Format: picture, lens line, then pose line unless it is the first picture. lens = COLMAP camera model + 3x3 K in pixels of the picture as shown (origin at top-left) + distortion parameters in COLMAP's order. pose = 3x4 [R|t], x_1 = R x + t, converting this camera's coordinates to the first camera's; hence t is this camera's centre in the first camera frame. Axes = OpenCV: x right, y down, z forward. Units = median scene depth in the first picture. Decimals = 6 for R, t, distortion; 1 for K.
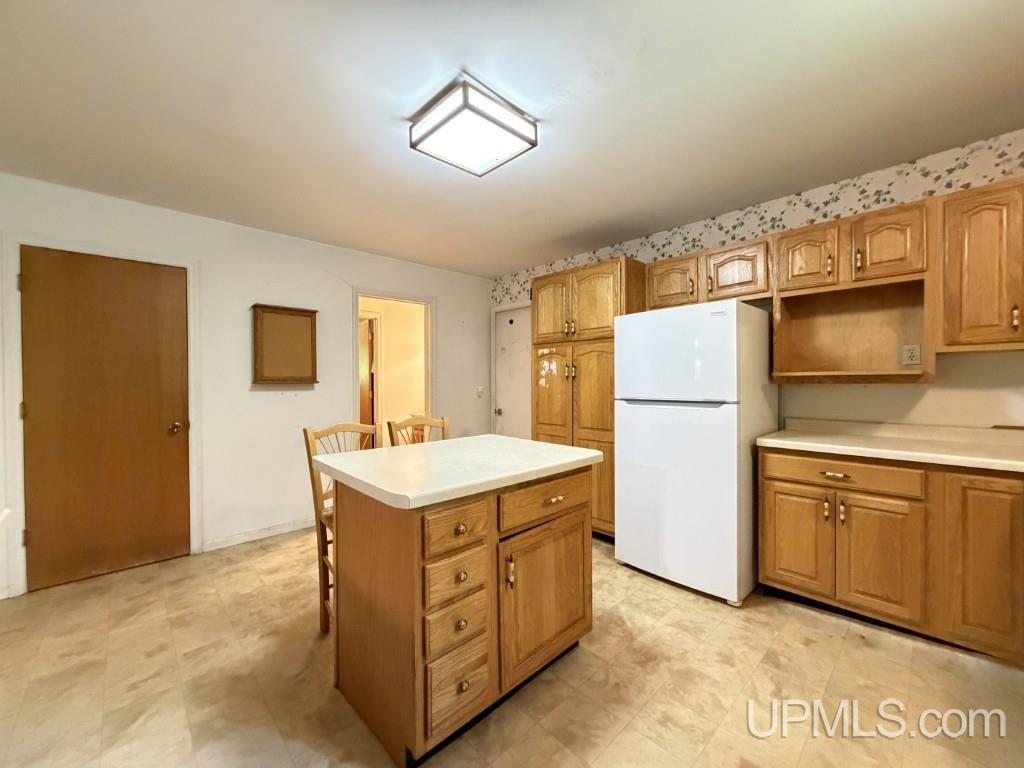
lens RADIAL K [[409.7, 0, 508.2], [0, 409.7, 383.8], [0, 0, 1]] dist [0.001434, -0.000249]
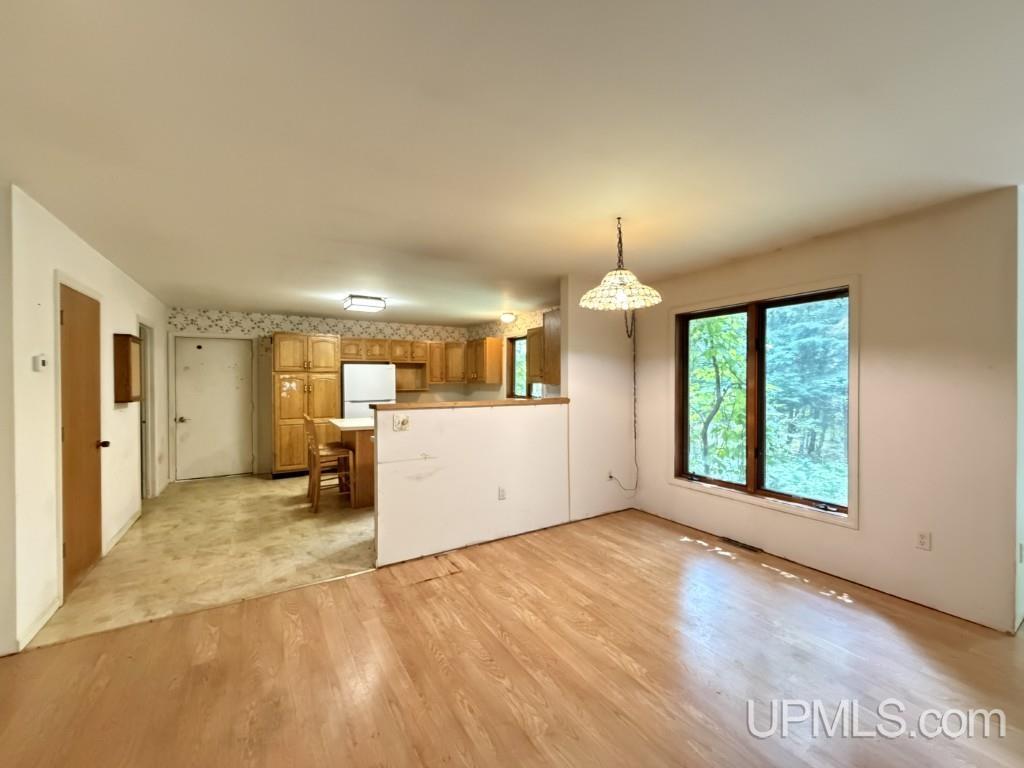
lens RADIAL K [[409.7, 0, 510.4], [0, 409.7, 383.1], [0, 0, 1]] dist [0.001434, -0.000249]
pose [[0.205479, -0.001430, 0.978660, -1.740200], [0.008314, 0.999965, -0.000284, -0.053332], [-0.978626, 0.008194, 0.205484, -0.340544]]
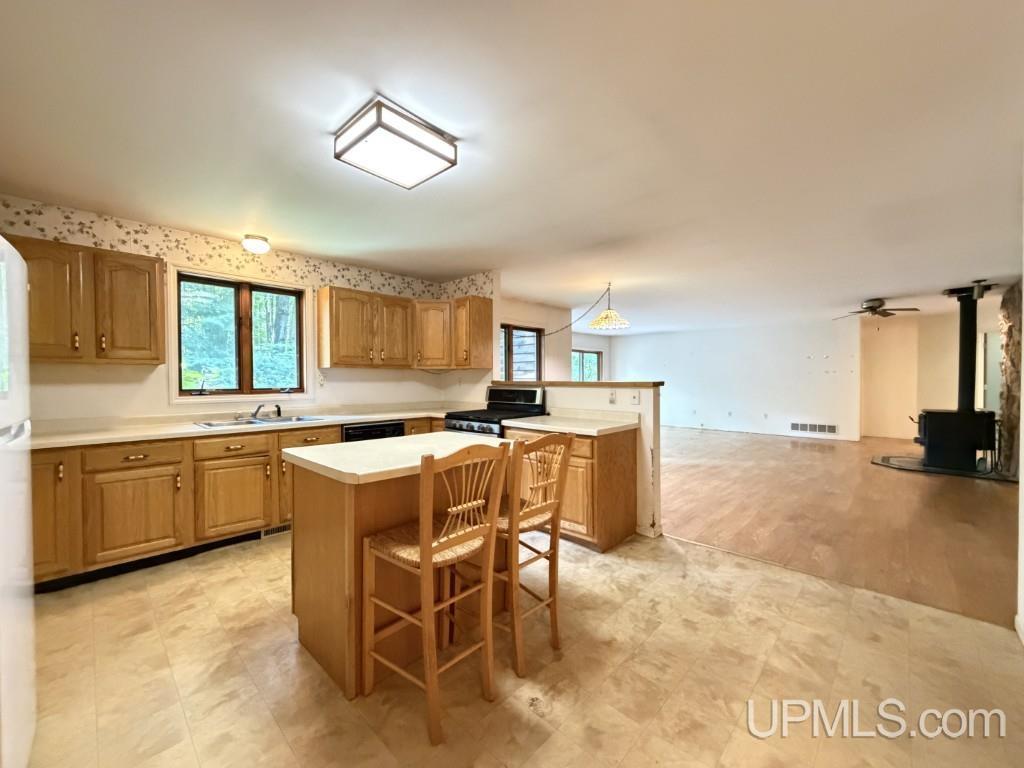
lens RADIAL K [[409.7, 0, 508.6], [0, 409.7, 378.8], [0, 0, 1]] dist [0.001434, -0.000249]
pose [[-0.998685, 0.007065, -0.050774, -0.215938], [0.006588, 0.999933, 0.009556, -0.019508], [0.050838, 0.009209, -0.998664, 1.425762]]
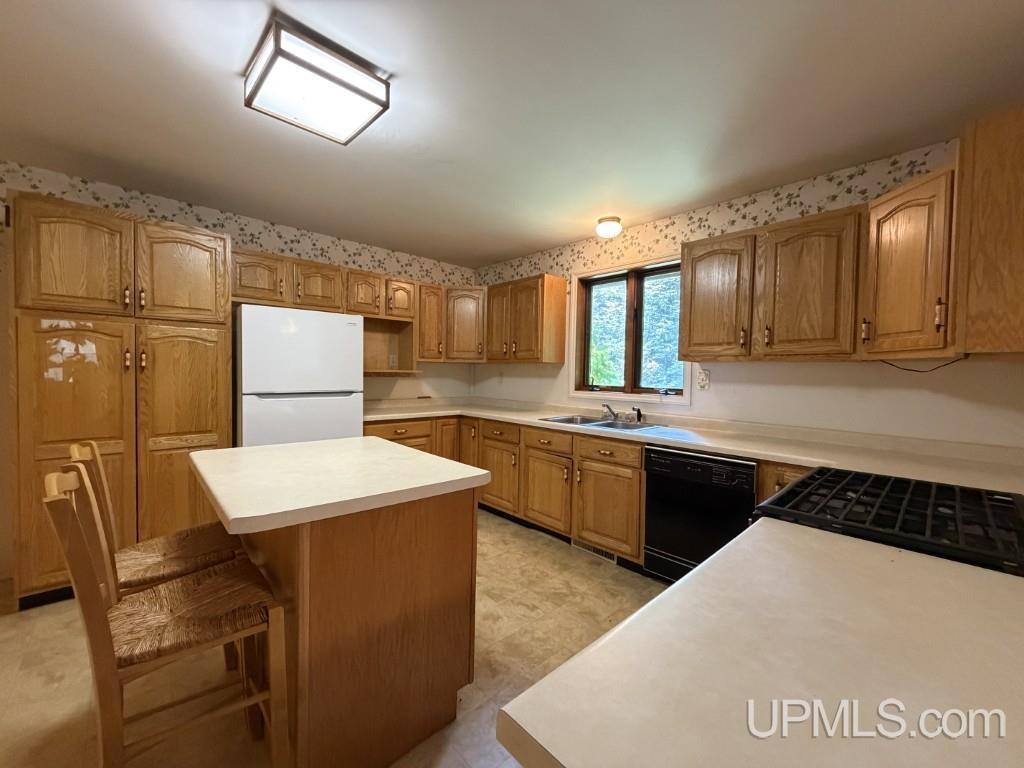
lens RADIAL K [[409.7, 0, 509.3], [0, 409.7, 383.7], [0, 0, 1]] dist [0.001434, -0.000249]
pose [[0.005124, -0.023126, 0.999719, -0.654760], [-0.011618, 0.999664, 0.023185, -0.014347], [-0.999919, -0.011733, 0.004854, 0.401073]]
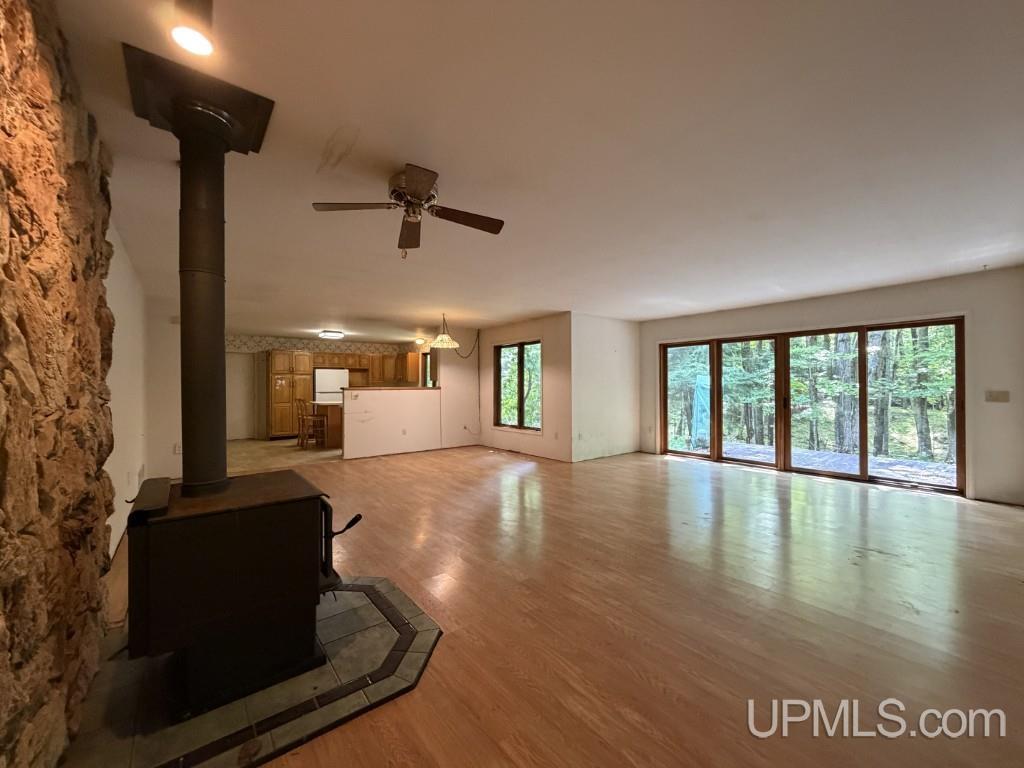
lens RADIAL K [[409.7, 0, 508.5], [0, 409.7, 386.5], [0, 0, 1]] dist [0.001434, -0.000249]
pose [[0.092798, 0.003143, 0.995680, -3.143055], [0.008991, 0.999952, -0.003994, 0.015483], [-0.995644, 0.009323, 0.092766, -0.999089]]
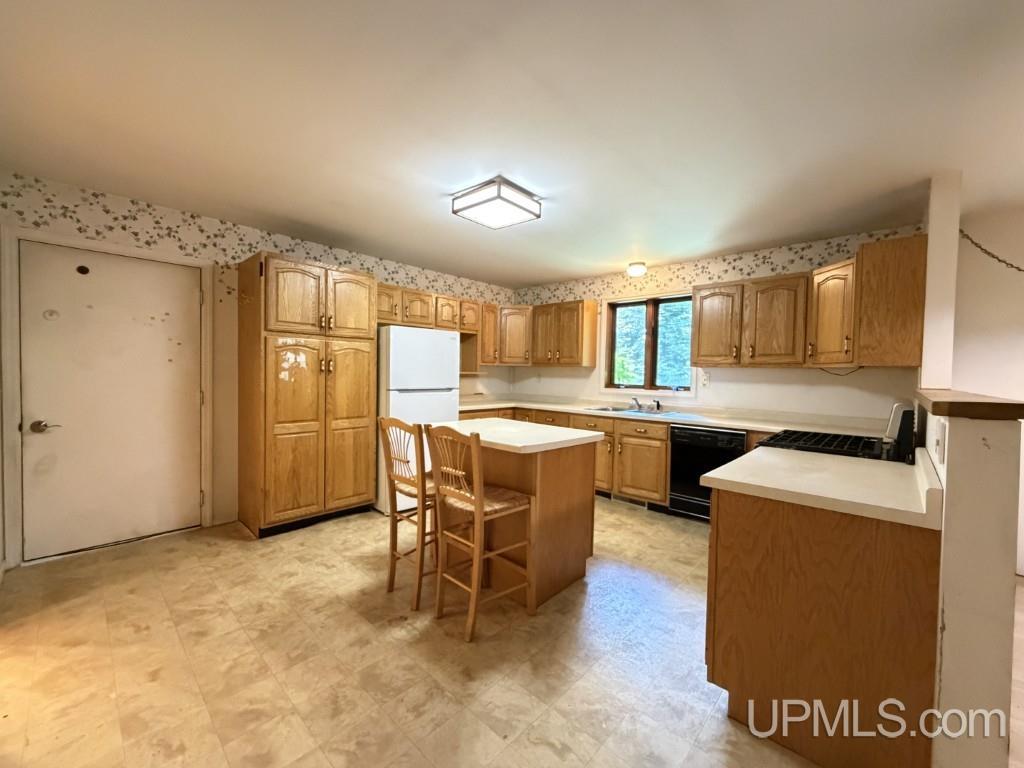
lens RADIAL K [[409.7, 0, 510.0], [0, 409.7, 383.8], [0, 0, 1]] dist [0.001434, -0.000249]
pose [[-0.063152, -0.023911, 0.997717, -1.044534], [-0.013082, 0.999647, 0.023130, -0.016457], [-0.997918, -0.011591, -0.063442, 0.710166]]
